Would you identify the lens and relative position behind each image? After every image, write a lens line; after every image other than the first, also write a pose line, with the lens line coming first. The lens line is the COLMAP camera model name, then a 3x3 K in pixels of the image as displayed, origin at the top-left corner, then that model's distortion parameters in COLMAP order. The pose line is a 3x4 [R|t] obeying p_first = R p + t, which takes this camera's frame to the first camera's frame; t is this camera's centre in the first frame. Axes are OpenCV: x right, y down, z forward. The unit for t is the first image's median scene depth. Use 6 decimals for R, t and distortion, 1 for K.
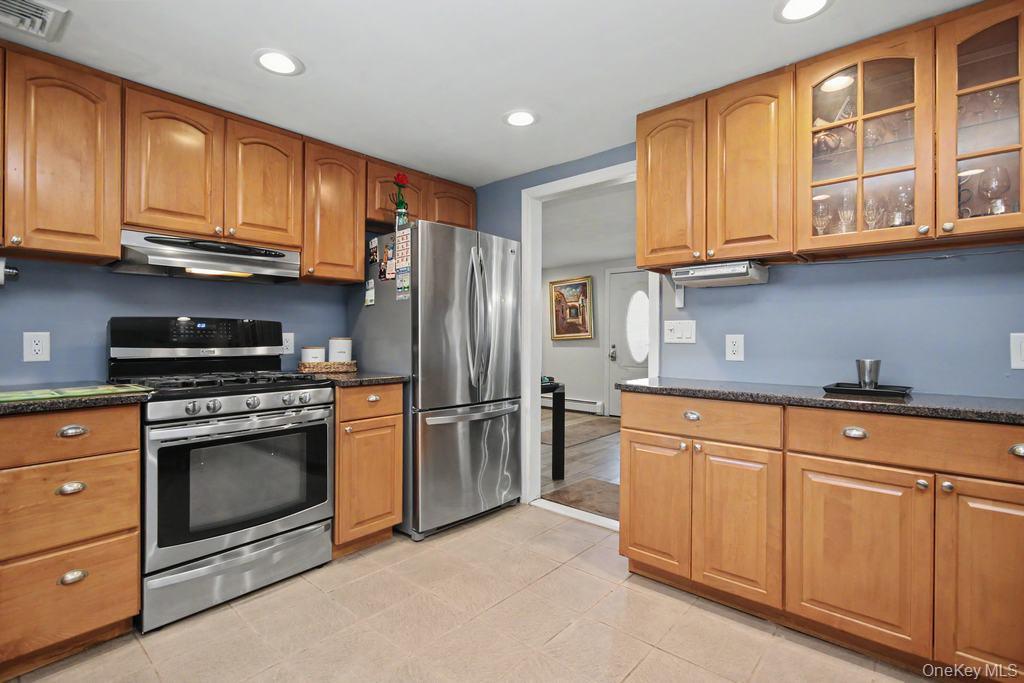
lens RADIAL K [[481.8, 0, 511.0], [0, 481.8, 337.5], [0, 0, 1]] dist [-0.001397, -0.000391]
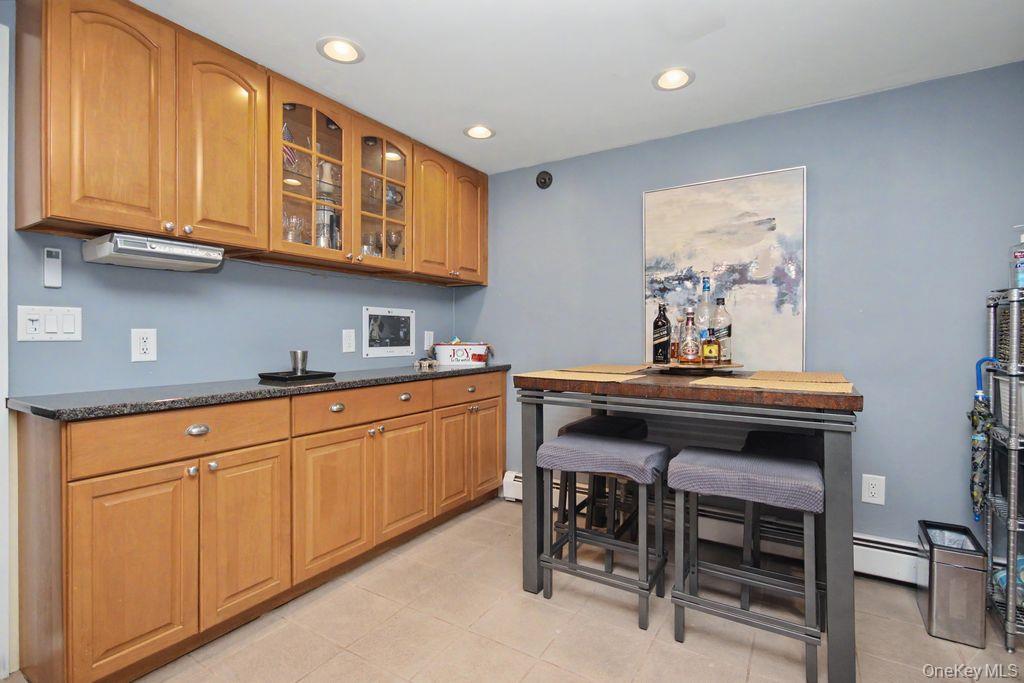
lens RADIAL K [[481.8, 0, 511.0], [0, 481.8, 337.5], [0, 0, 1]] dist [-0.001397, -0.000391]
pose [[-0.166242, -0.012553, 0.986005, -0.502685], [-0.001337, 0.999921, 0.012504, -0.002397], [-0.986084, 0.000760, -0.166245, 0.621337]]
